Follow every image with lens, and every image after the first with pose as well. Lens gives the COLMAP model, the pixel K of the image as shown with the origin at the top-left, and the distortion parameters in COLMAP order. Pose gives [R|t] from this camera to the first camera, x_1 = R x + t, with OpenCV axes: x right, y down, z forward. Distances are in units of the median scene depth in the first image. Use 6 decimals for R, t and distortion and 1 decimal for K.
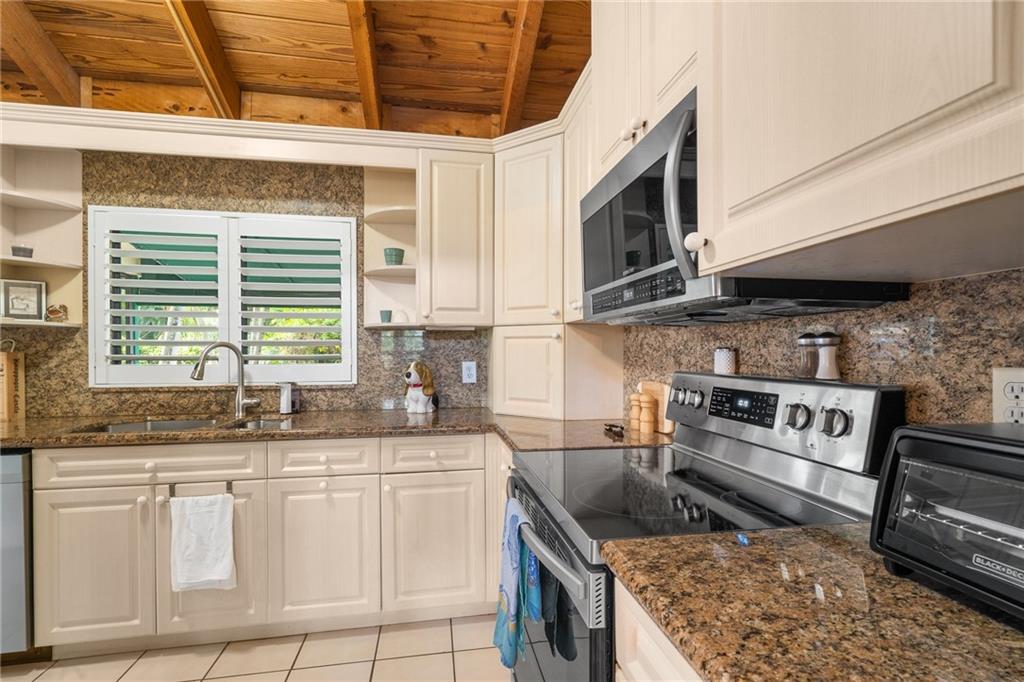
lens RADIAL K [[468.8, 0, 512.0], [0, 468.8, 351.6], [0, 0, 1]] dist [0.001870, 0.002707]
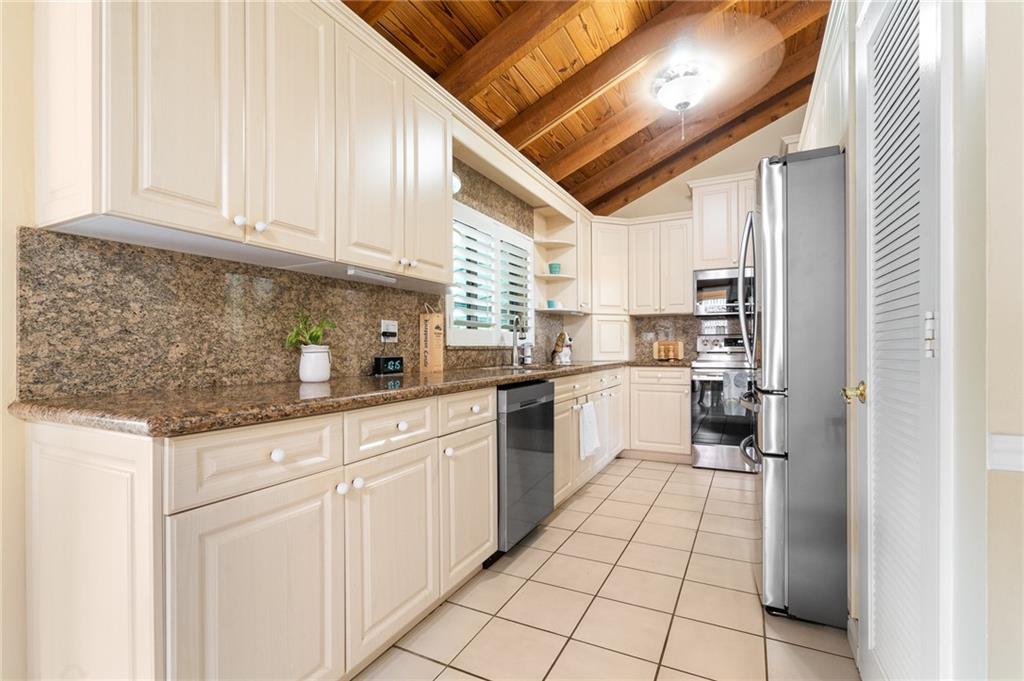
lens RADIAL K [[468.8, 0, 513.5], [0, 468.8, 345.6], [0, 0, 1]] dist [0.001870, 0.002707]
pose [[0.594828, 0.004795, 0.803839, -1.747176], [0.003224, 0.999960, -0.008350, 0.085908], [-0.803847, 0.007559, 0.594789, 0.142357]]
